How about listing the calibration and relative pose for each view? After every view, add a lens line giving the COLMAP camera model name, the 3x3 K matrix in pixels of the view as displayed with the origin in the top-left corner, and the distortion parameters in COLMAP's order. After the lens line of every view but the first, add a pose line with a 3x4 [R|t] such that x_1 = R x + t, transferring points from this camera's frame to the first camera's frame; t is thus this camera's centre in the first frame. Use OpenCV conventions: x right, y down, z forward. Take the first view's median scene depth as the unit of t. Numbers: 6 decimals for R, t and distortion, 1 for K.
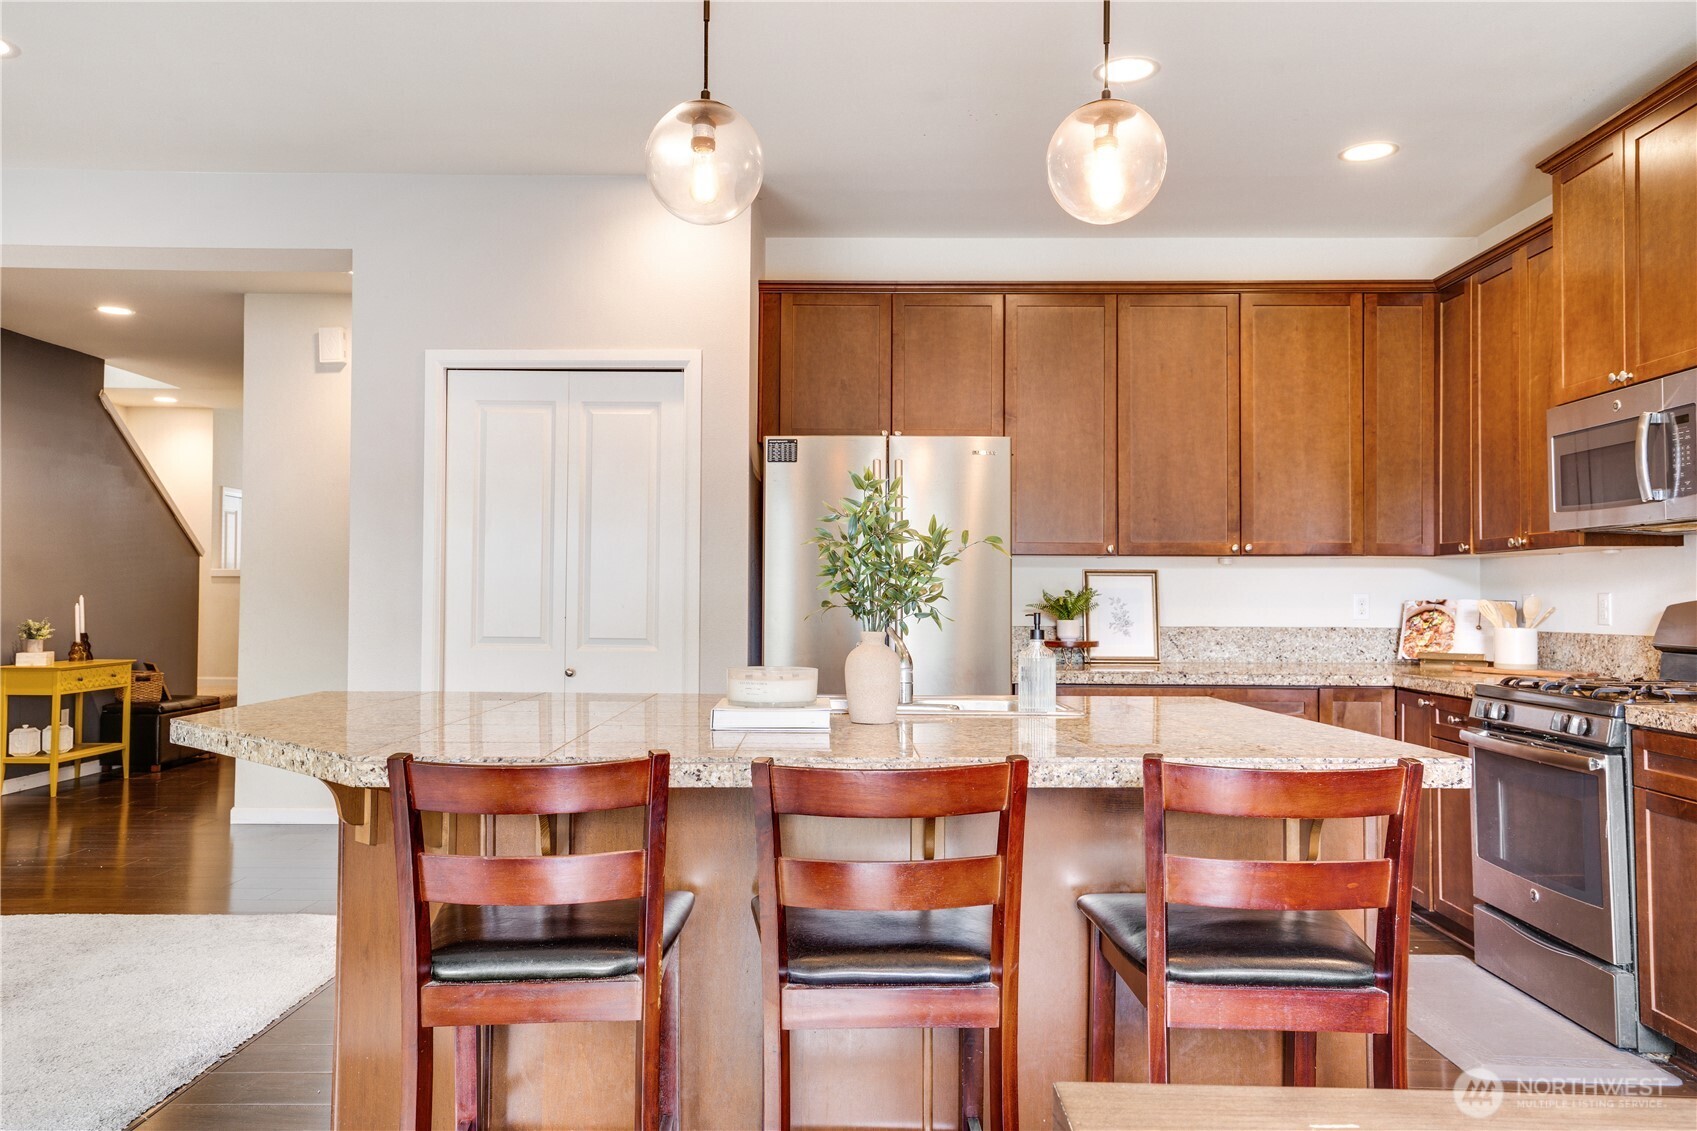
lens RADIAL K [[1319.1, 0, 850.5], [0, 1319.1, 565.2], [0, 0, 1]] dist [0.003379, 0.000743]
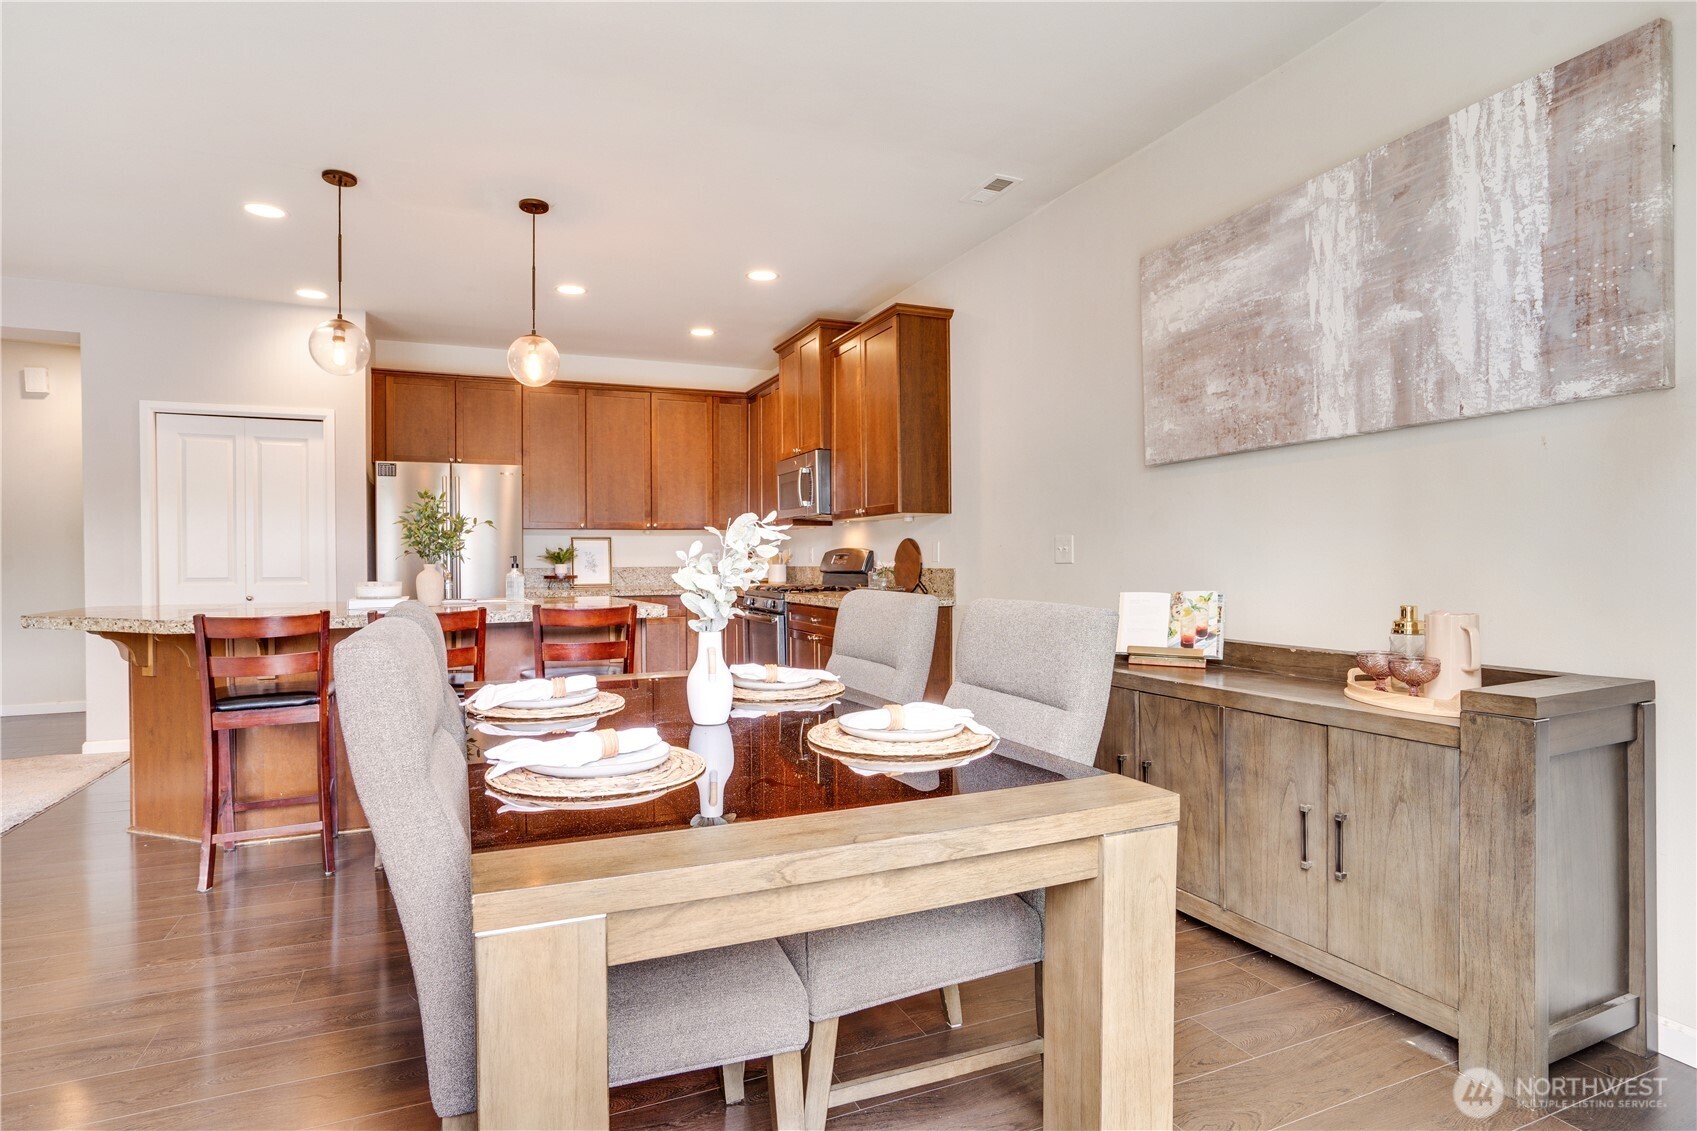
lens RADIAL K [[927.7, 0, 839.4], [0, 927.7, 566.9], [0, 0, 1]] dist [-0.006047, 0.005763]
pose [[0.923985, -0.013233, 0.382199, 0.031507], [0.000332, 0.999429, 0.033801, 0.001780], [-0.382428, -0.031105, 0.923462, -0.375300]]
